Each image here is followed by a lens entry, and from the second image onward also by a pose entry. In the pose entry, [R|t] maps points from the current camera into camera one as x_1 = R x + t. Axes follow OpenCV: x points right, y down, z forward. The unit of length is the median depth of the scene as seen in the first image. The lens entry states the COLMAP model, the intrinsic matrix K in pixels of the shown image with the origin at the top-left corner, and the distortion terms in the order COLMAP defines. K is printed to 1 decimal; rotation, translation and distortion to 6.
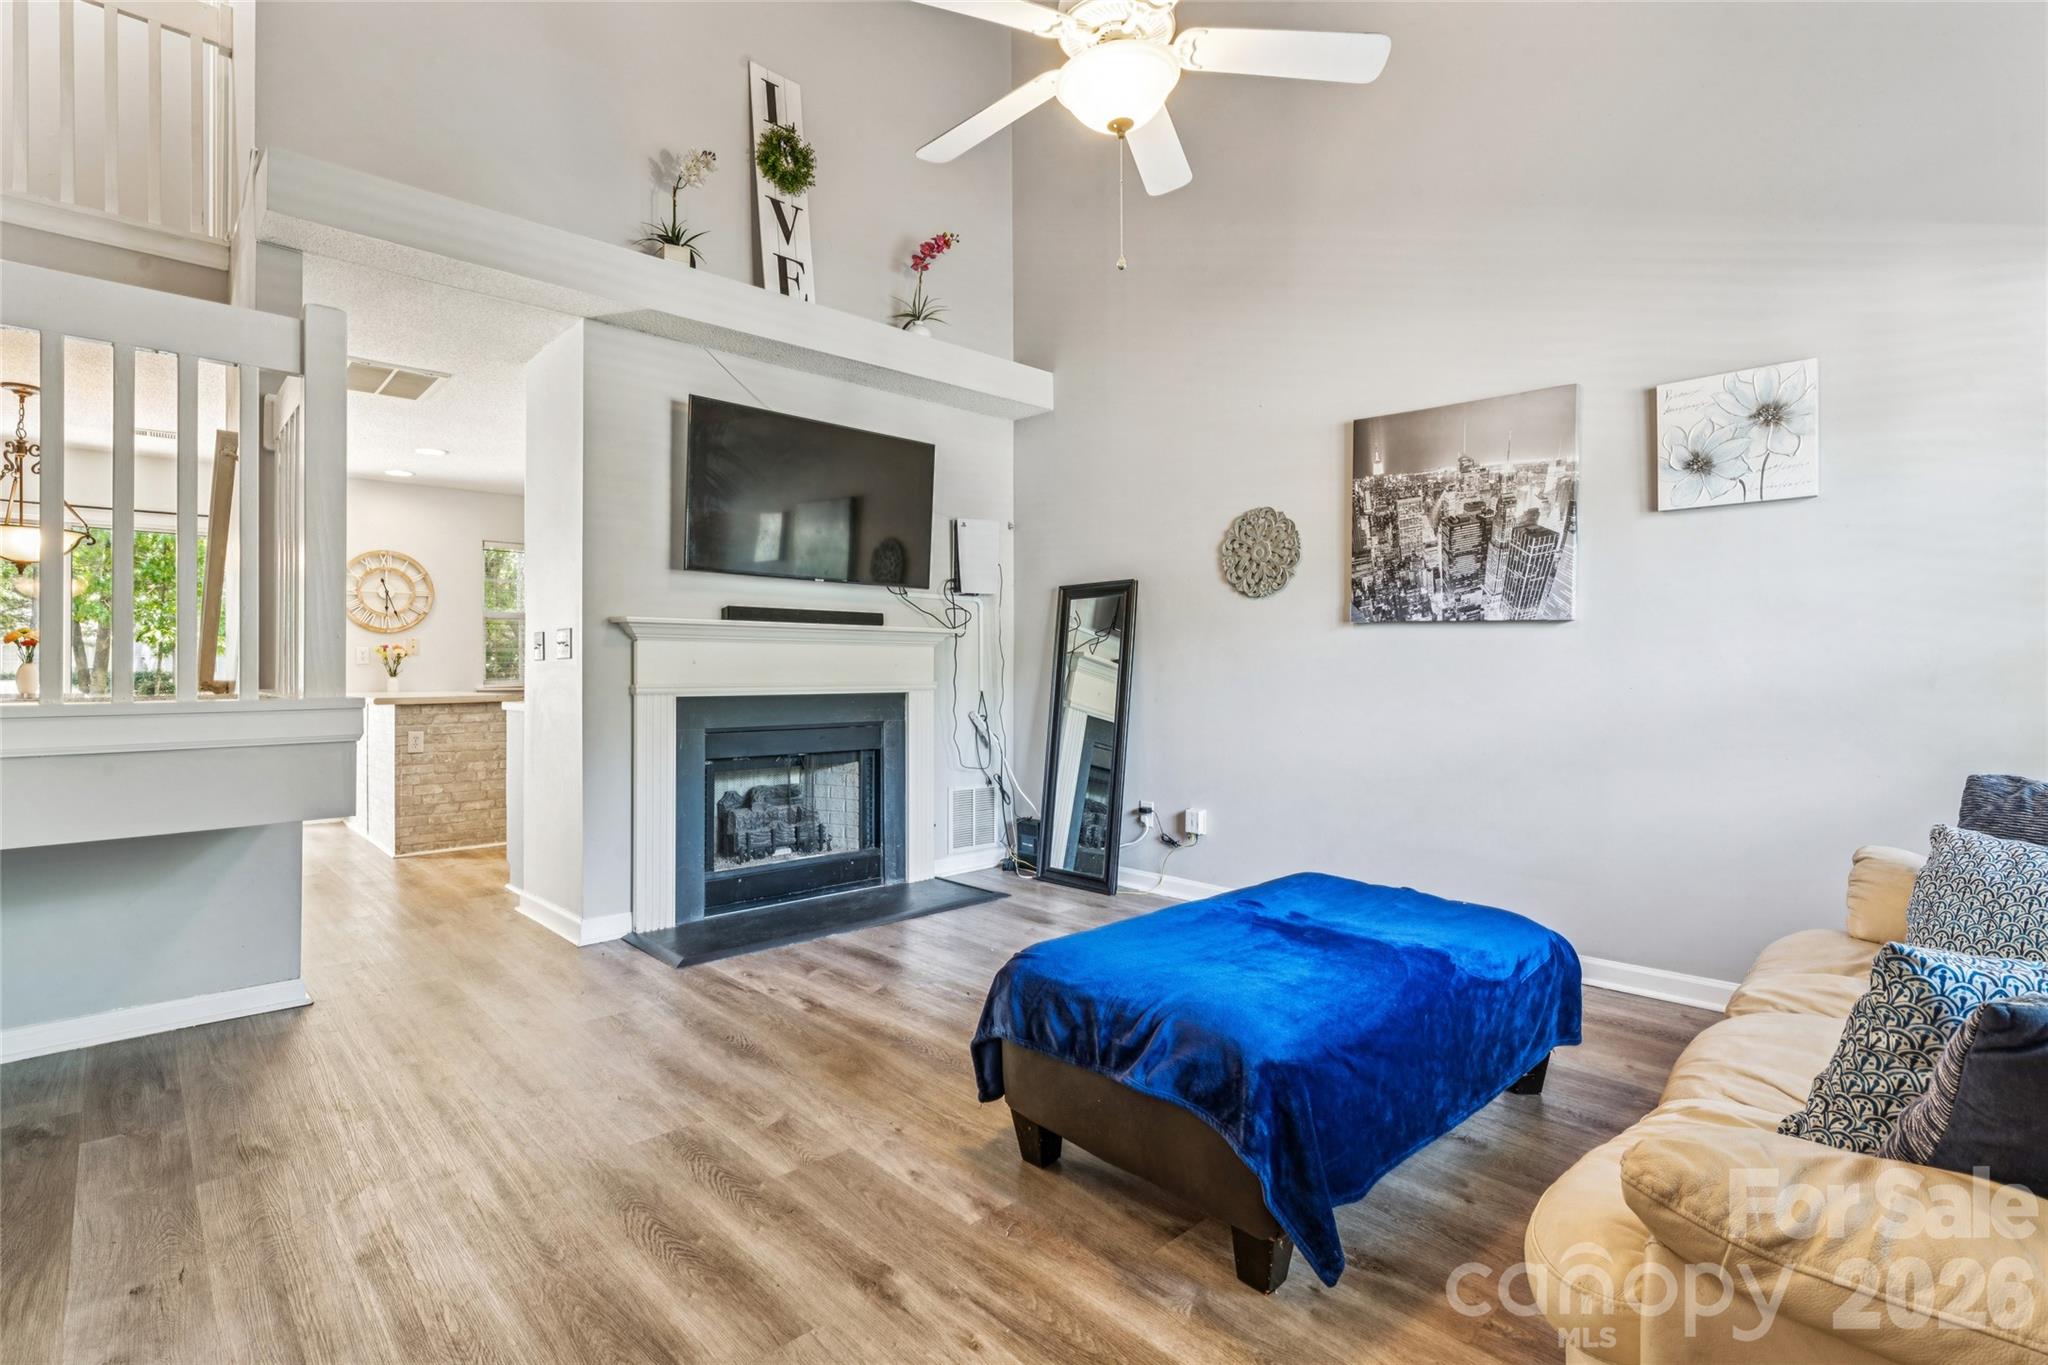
lens RADIAL K [[966.7, 0, 1024.3], [0, 966.7, 651.9], [0, 0, 1]] dist [0.000249, -0.000268]
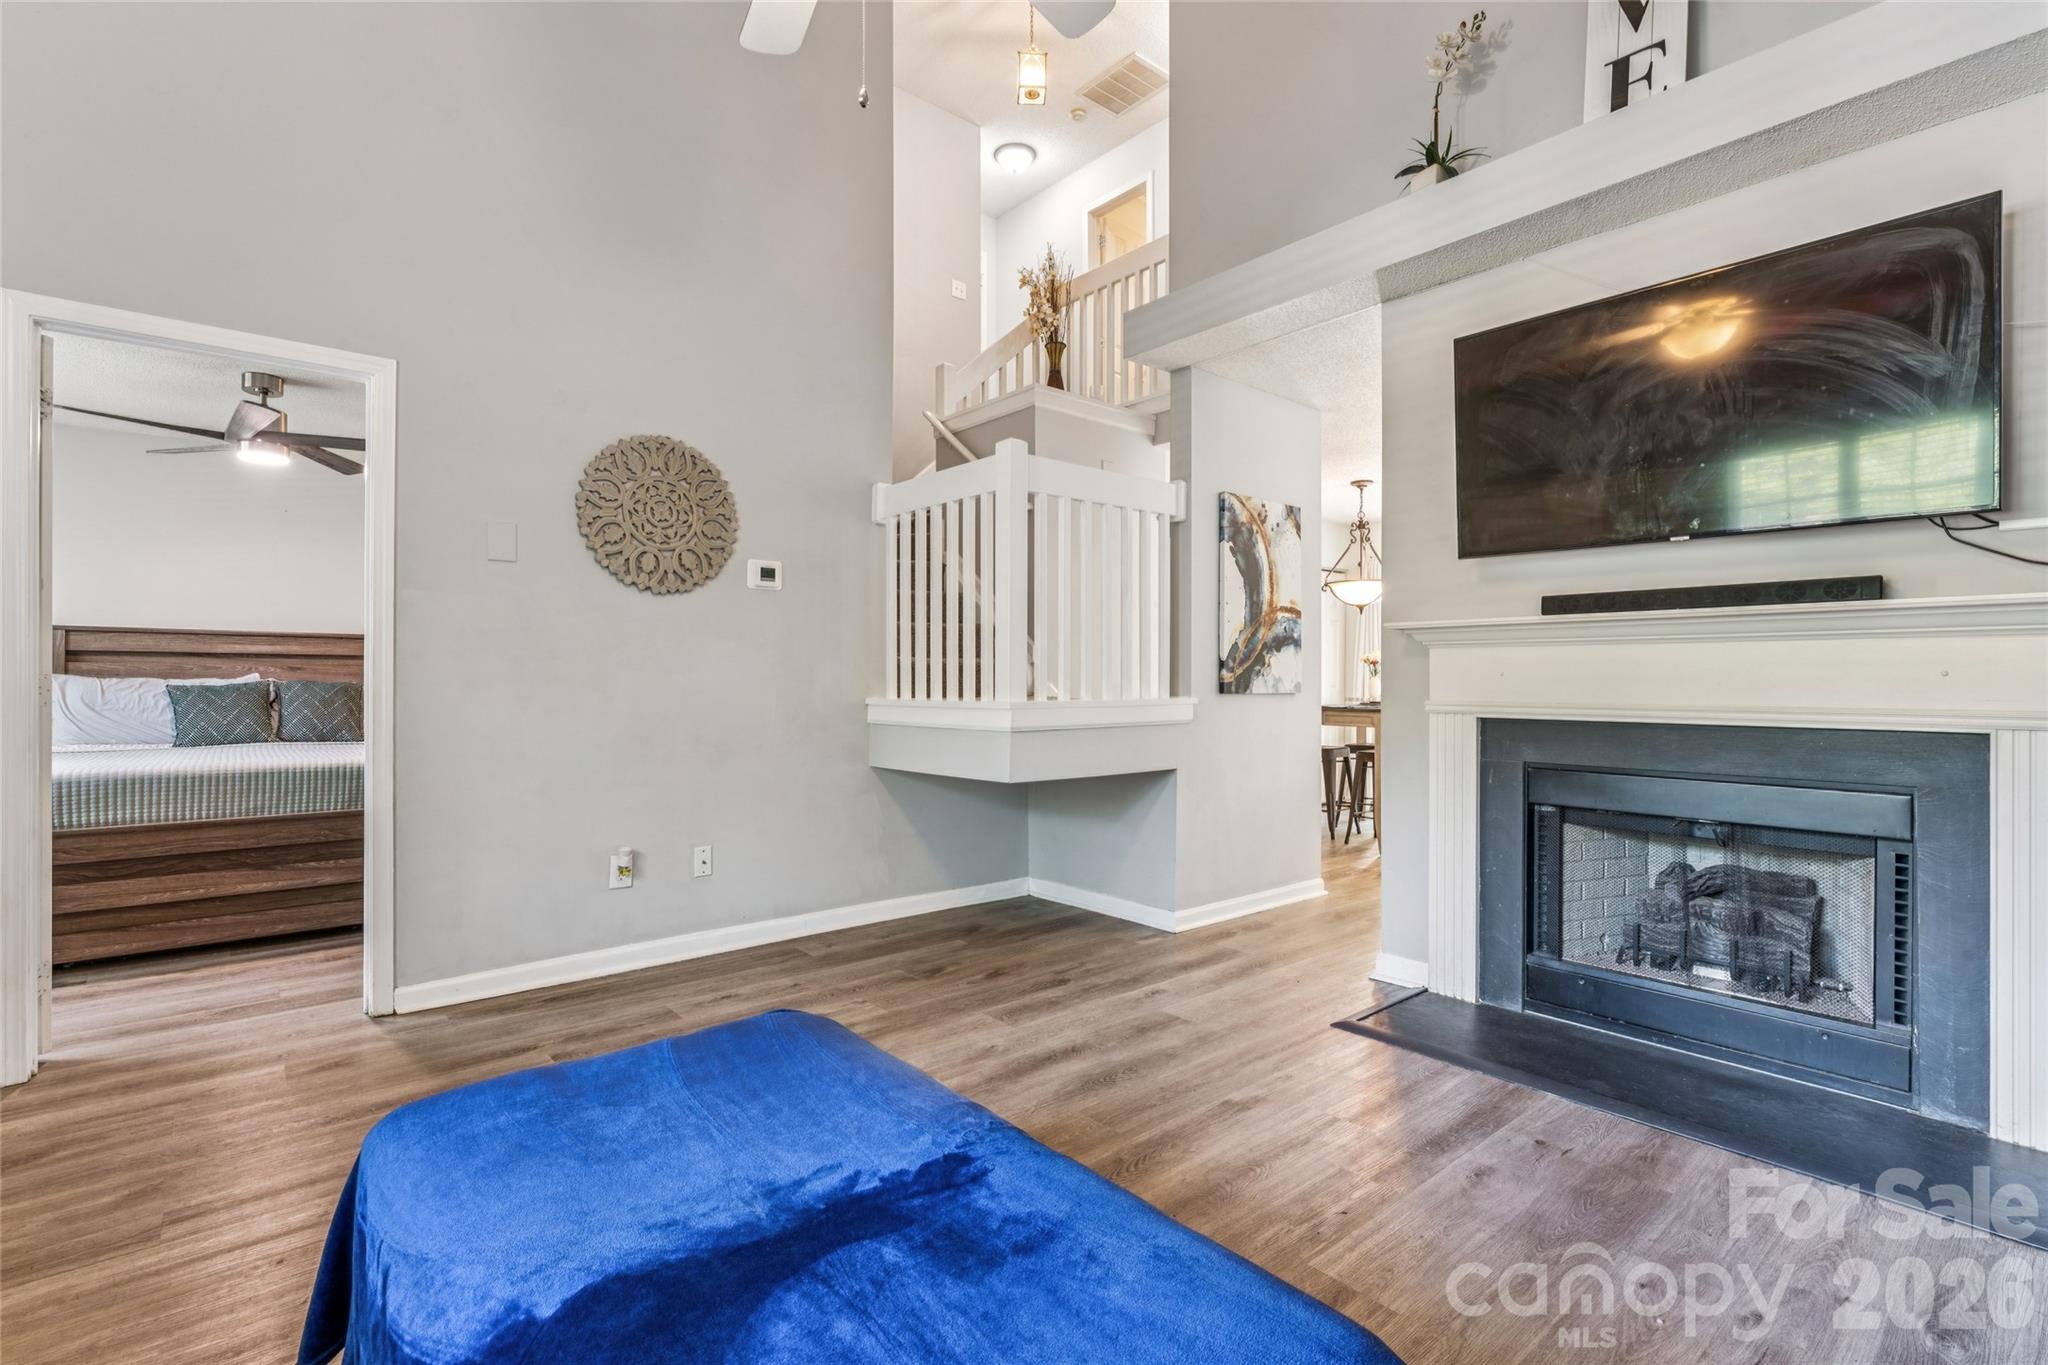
lens RADIAL K [[939.2, 0, 1020.4], [0, 939.2, 671.6], [0, 0, 1]] dist [-0.002044, -0.000482]
pose [[-0.057698, -0.008381, -0.998299, 0.439659], [0.017841, 0.999796, -0.009425, 0.008815], [0.998175, -0.018354, -0.057537, 0.666149]]
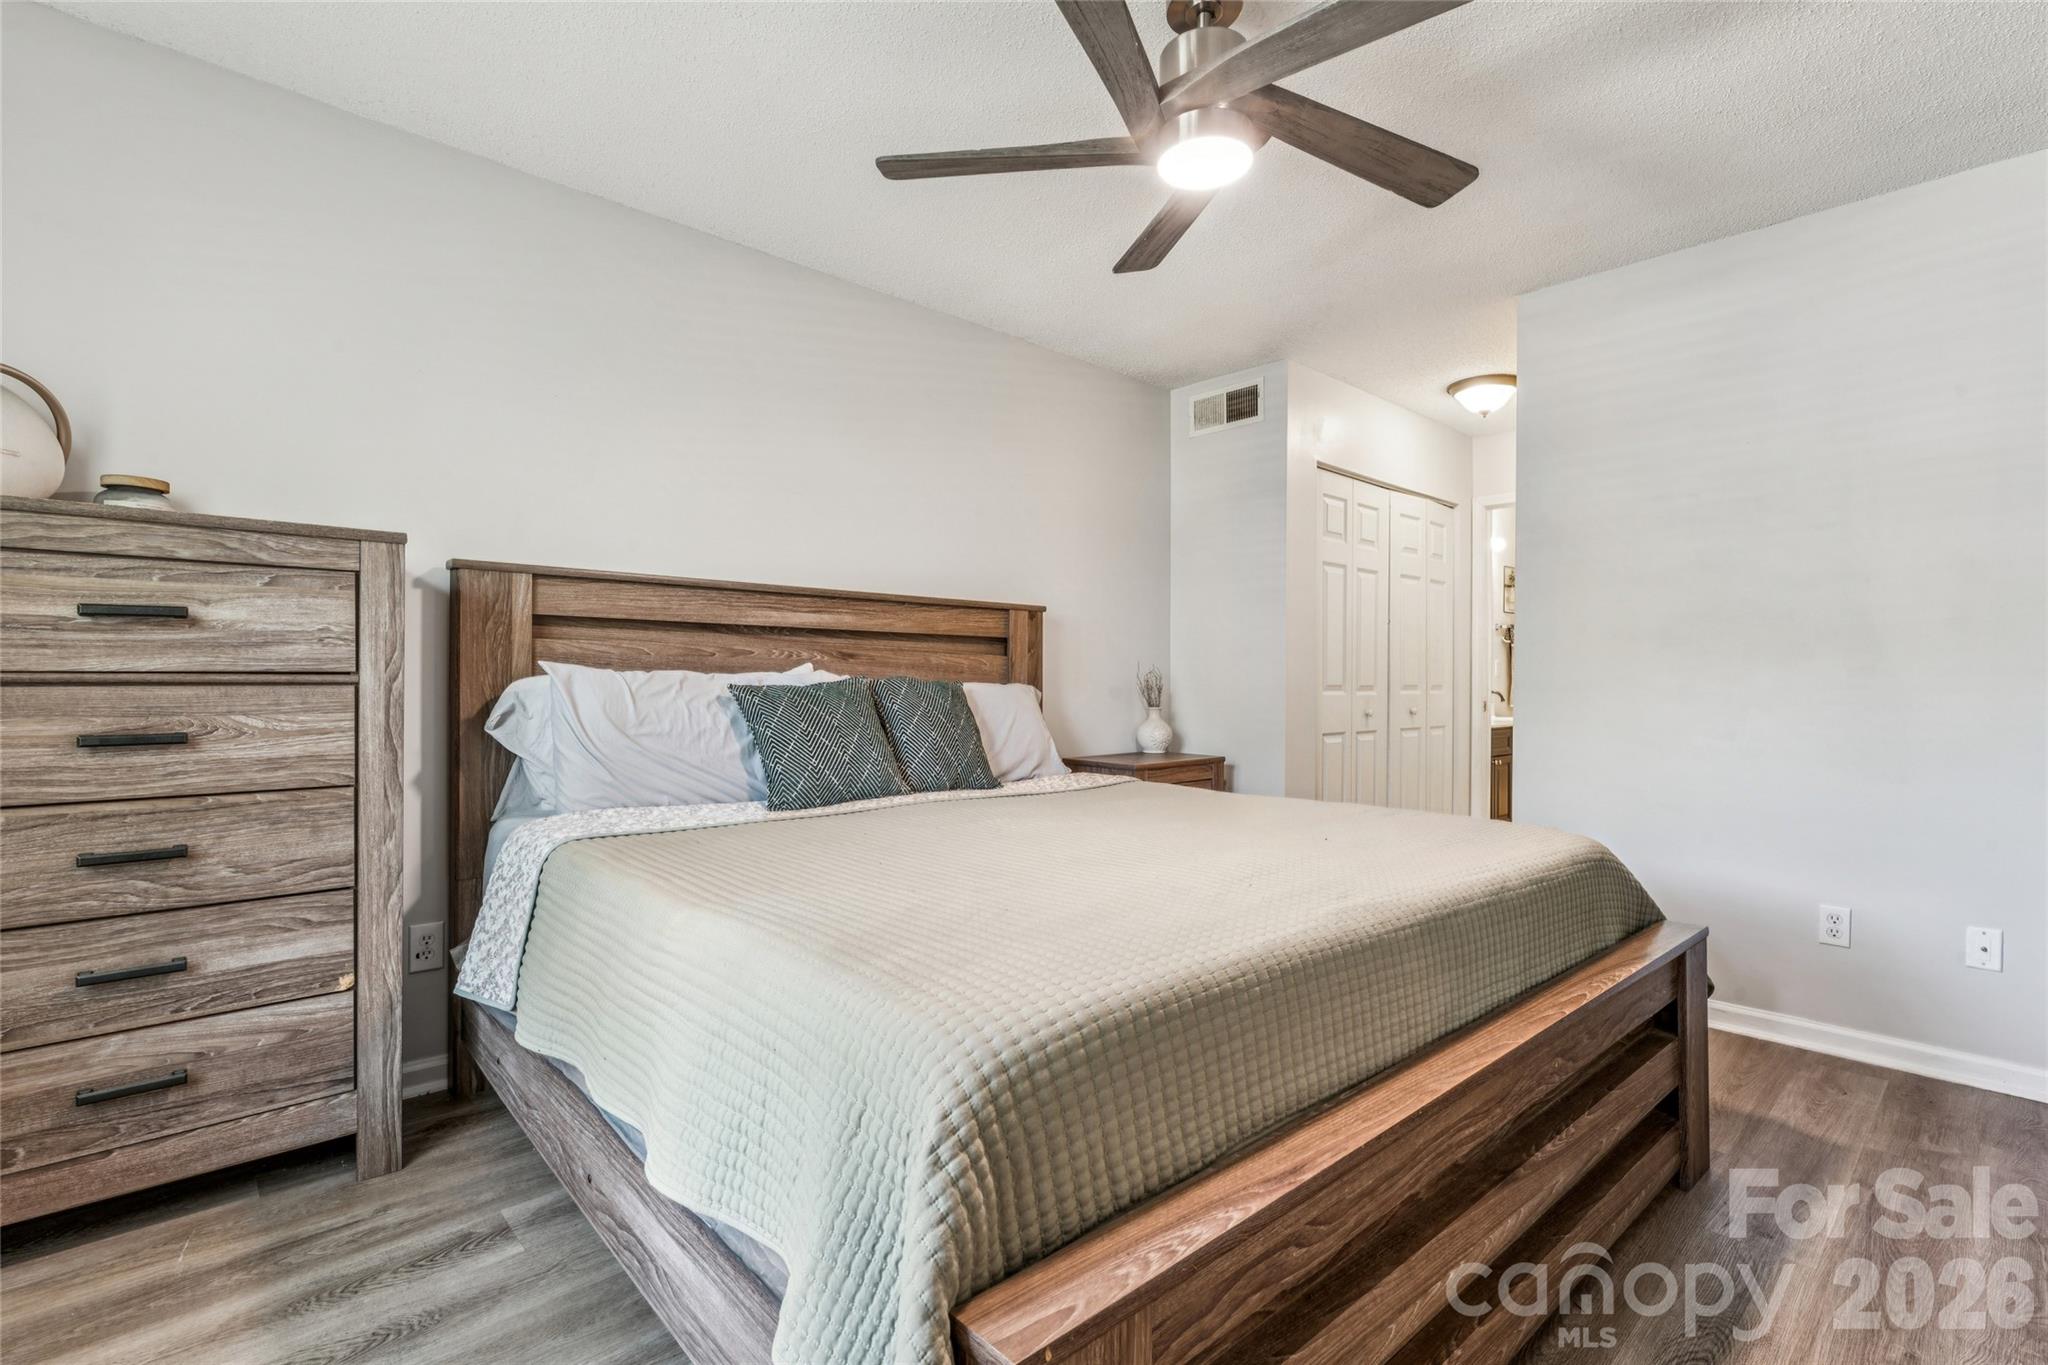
lens RADIAL K [[939.2, 0, 1020.4], [0, 939.2, 671.6], [0, 0, 1]] dist [-0.002044, -0.000482]
pose [[-0.037662, -0.001895, -0.999289, 0.430367], [0.007487, 0.999970, -0.002178, 0.008468], [0.999262, -0.007564, -0.037646, 0.649351]]
